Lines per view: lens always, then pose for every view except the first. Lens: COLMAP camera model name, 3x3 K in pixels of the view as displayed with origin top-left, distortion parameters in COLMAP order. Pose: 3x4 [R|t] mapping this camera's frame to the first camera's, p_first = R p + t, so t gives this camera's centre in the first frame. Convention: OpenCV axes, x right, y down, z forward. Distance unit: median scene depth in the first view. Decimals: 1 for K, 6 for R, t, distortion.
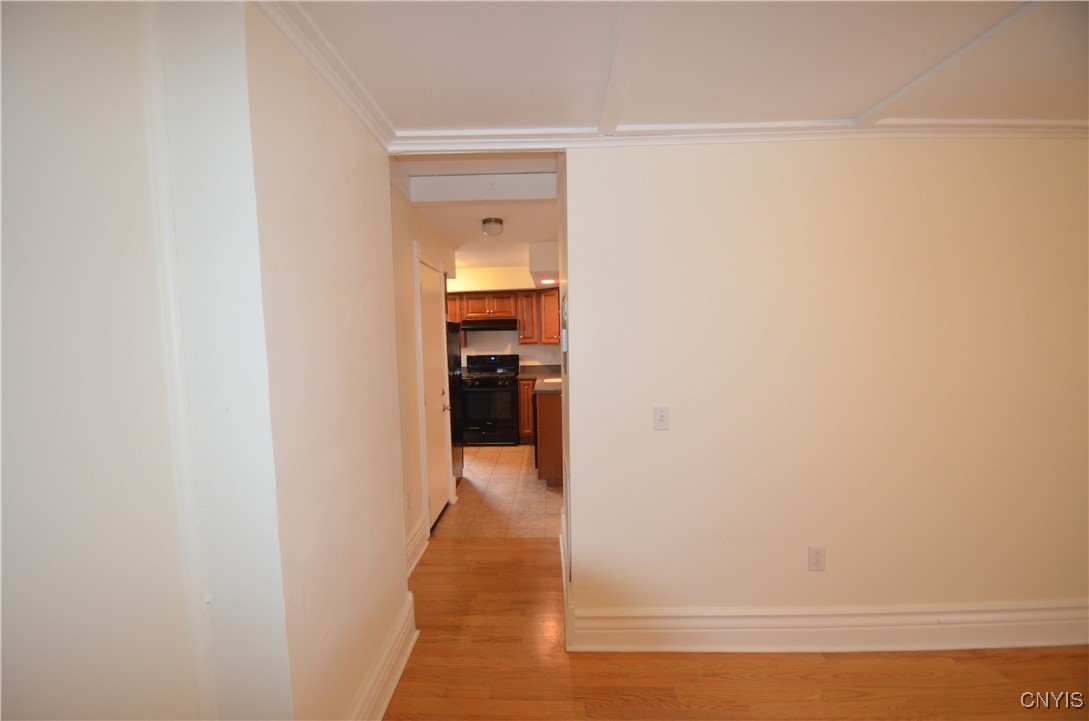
lens RADIAL K [[473.9, 0, 544.8], [0, 473.9, 360.3], [0, 0, 1]] dist [-0.016539, -0.000626]
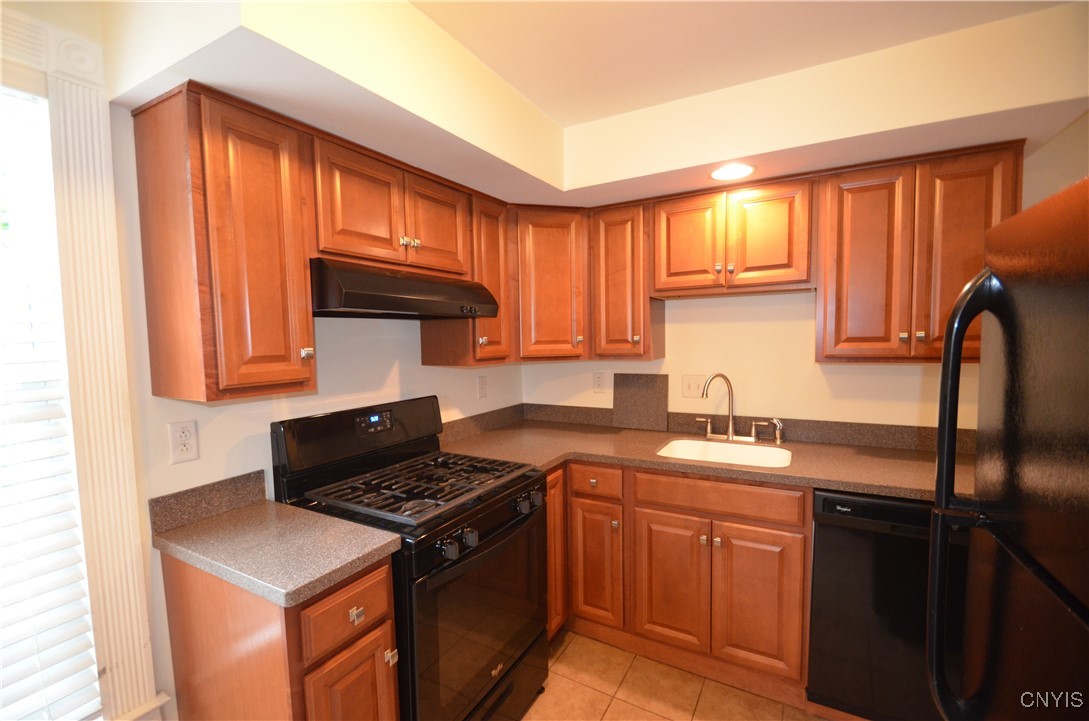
lens RADIAL K [[473.9, 0, 541.8], [0, 473.9, 365.7], [0, 0, 1]] dist [-0.016539, -0.000626]
pose [[0.492341, -0.041752, 0.869401, -0.309592], [0.055823, 0.998307, 0.016330, -0.034535], [-0.868611, 0.040493, 0.493838, 0.808053]]
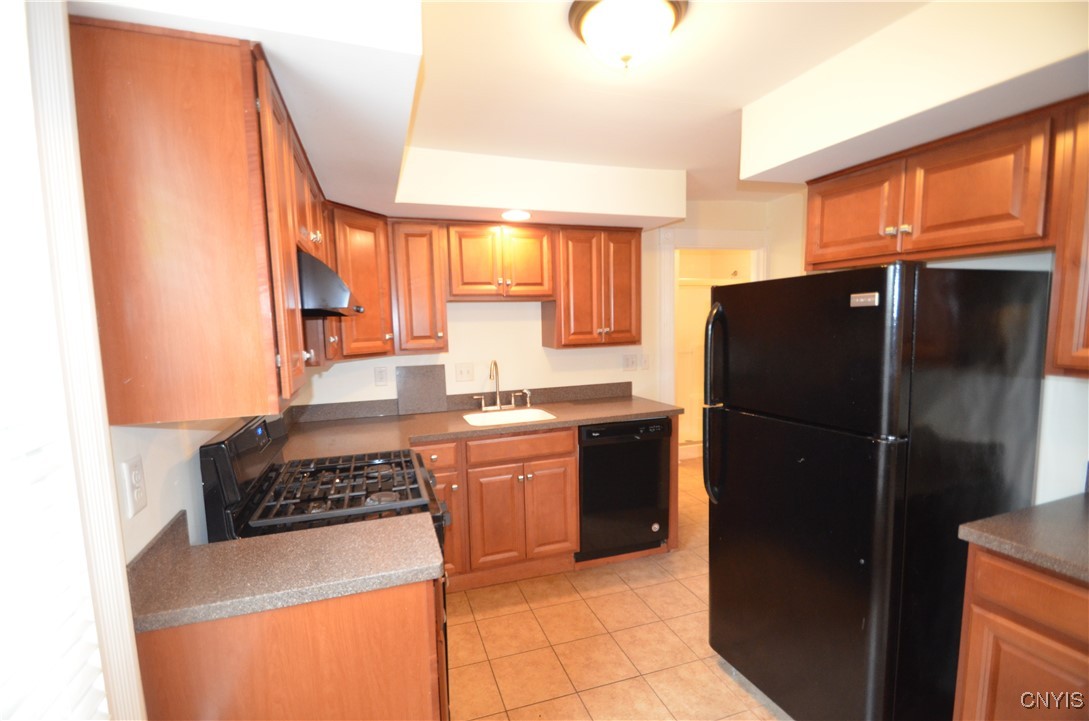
lens RADIAL K [[473.9, 0, 538.3], [0, 473.9, 365.0], [0, 0, 1]] dist [-0.016539, -0.000626]
pose [[-0.334669, -0.056420, 0.940645, -0.394056], [0.080268, 0.992871, 0.088111, -0.048422], [-0.938911, 0.104992, -0.327755, 0.976620]]
